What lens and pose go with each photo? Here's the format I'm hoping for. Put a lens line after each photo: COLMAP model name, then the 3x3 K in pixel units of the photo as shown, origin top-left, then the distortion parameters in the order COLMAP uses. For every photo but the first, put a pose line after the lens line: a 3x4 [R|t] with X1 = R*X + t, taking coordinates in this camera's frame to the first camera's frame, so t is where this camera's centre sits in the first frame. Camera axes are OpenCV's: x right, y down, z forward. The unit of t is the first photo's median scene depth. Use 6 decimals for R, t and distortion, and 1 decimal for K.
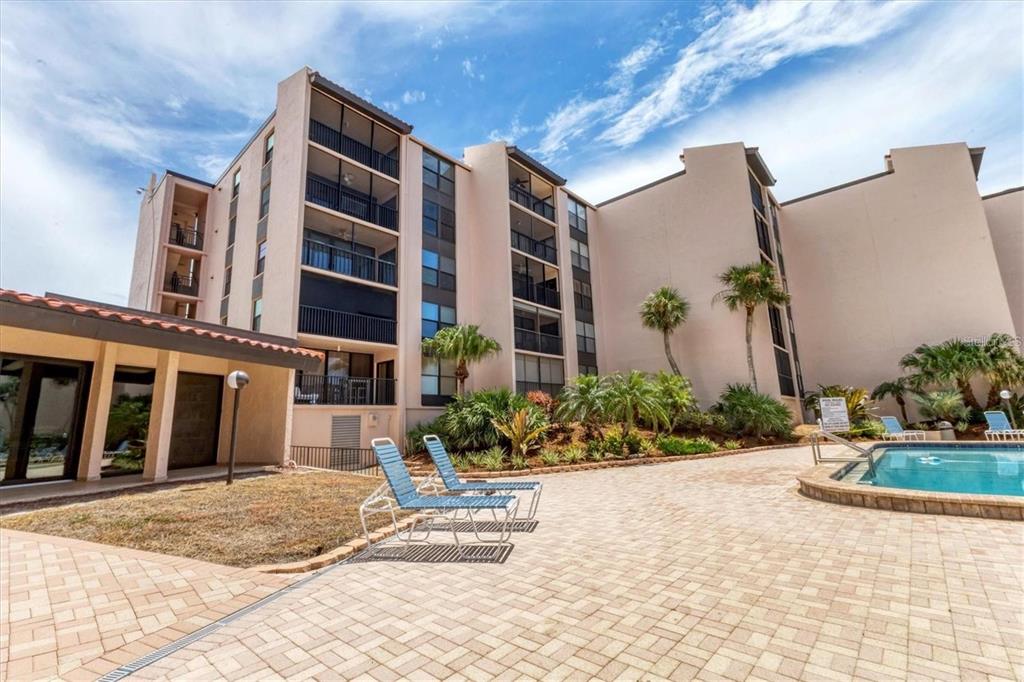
lens RADIAL K [[457.2, 0, 515.0], [0, 457.2, 329.8], [0, 0, 1]] dist [-0.000731, -0.000145]
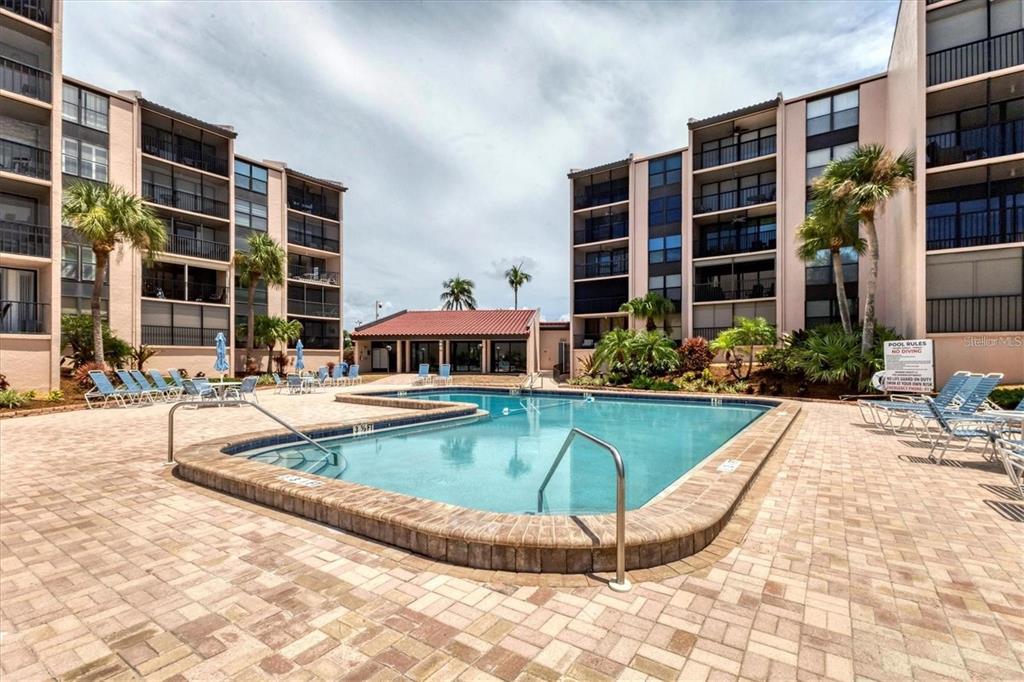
lens RADIAL K [[457.2, 0, 515.0], [0, 457.2, 329.8], [0, 0, 1]] dist [-0.000731, -0.000145]
pose [[0.117173, -0.028665, -0.992698, 1.154133], [0.208025, 0.978117, -0.003690, 0.019753], [0.971080, -0.206074, 0.120572, 0.352178]]
